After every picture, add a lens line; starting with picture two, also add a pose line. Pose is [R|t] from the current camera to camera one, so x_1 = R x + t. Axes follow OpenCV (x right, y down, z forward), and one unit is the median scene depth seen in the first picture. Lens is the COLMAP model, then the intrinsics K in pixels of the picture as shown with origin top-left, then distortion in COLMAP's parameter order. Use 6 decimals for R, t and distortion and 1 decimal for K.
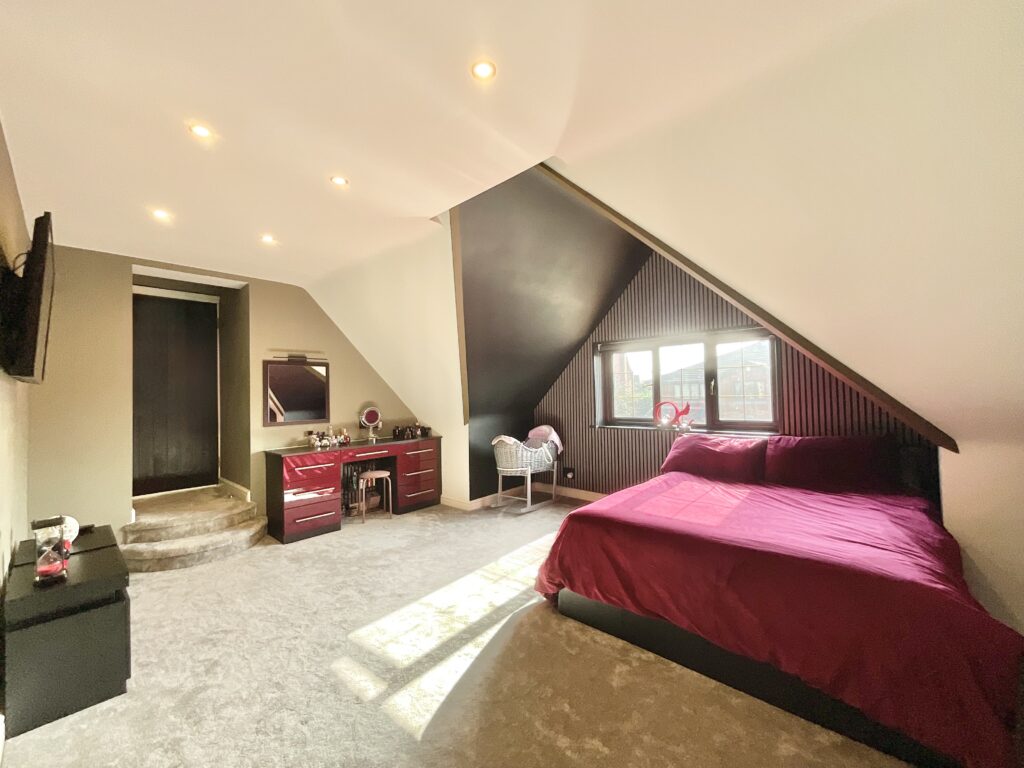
lens RADIAL K [[417.1, 0, 510.7], [0, 417.1, 381.4], [0, 0, 1]] dist [-0.000116, -0.000097]
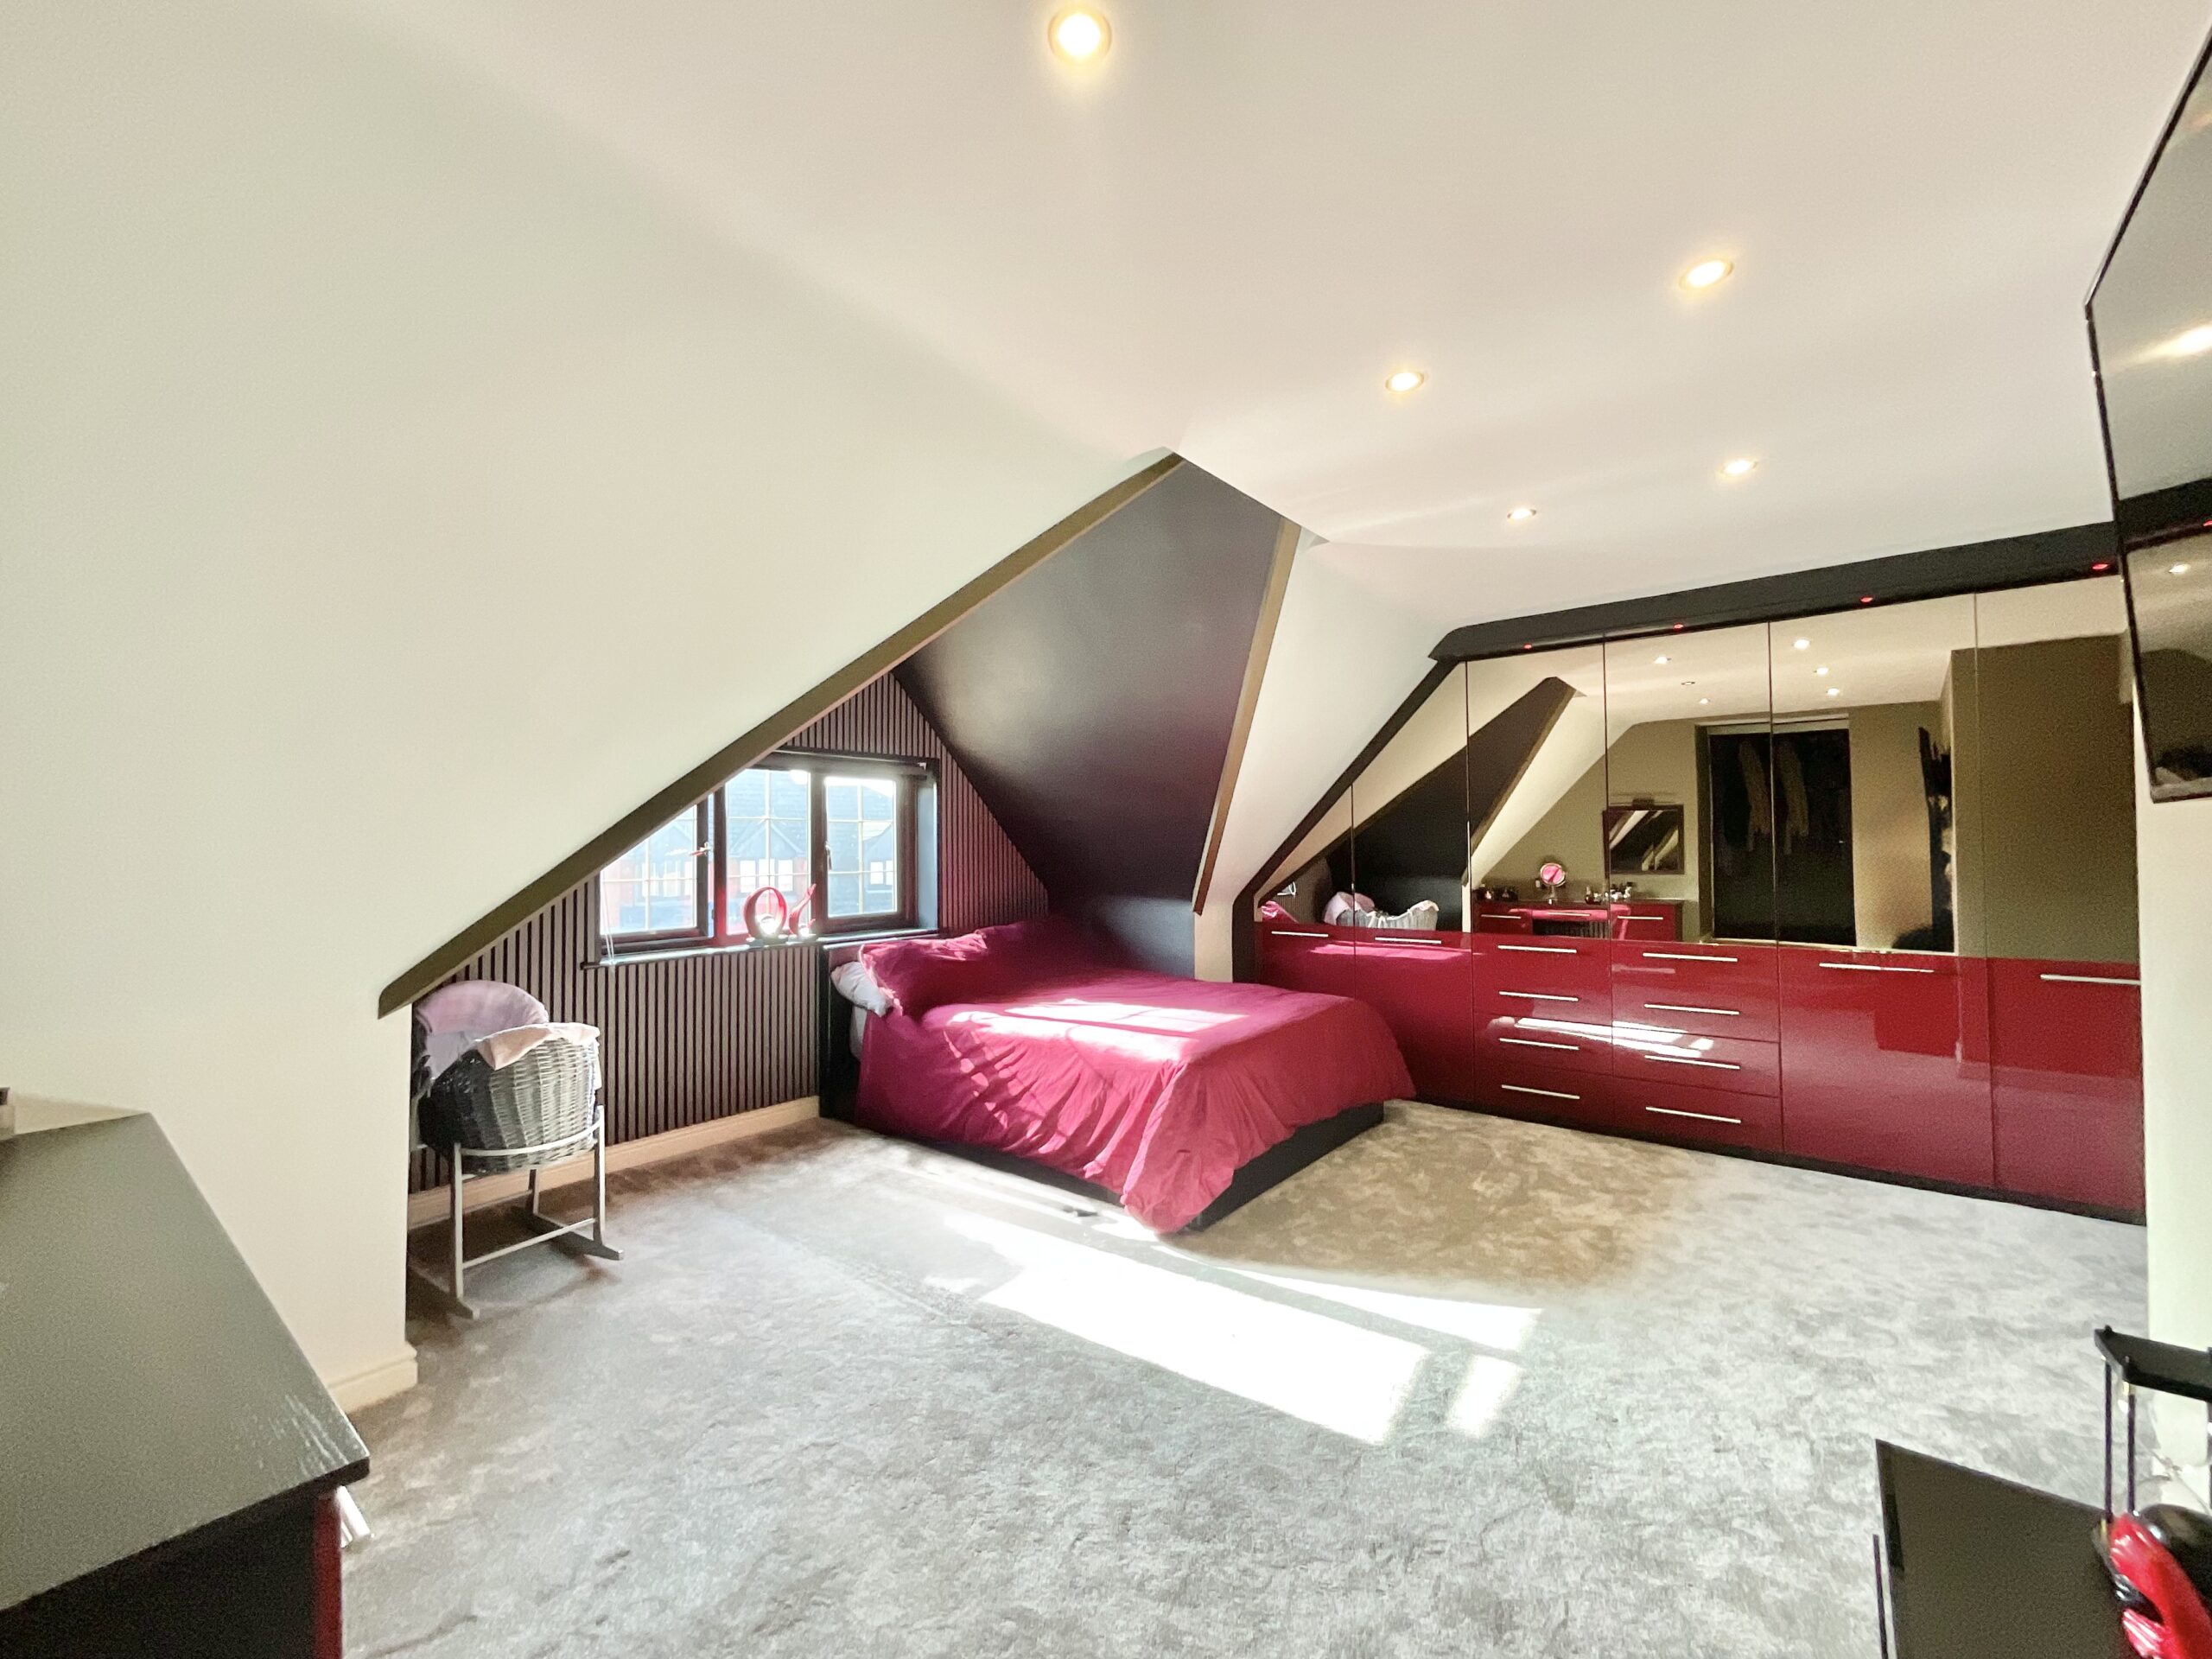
lens RADIAL K [[901.0, 0, 1103.5], [0, 901.0, 834.9], [0, 0, 1]] dist [-0.000116, -0.000097]
pose [[-0.067994, 0.039829, 0.996890, -1.218079], [-0.012882, 0.999084, -0.040795, 0.050964], [-0.997603, -0.015615, -0.067418, 1.277186]]
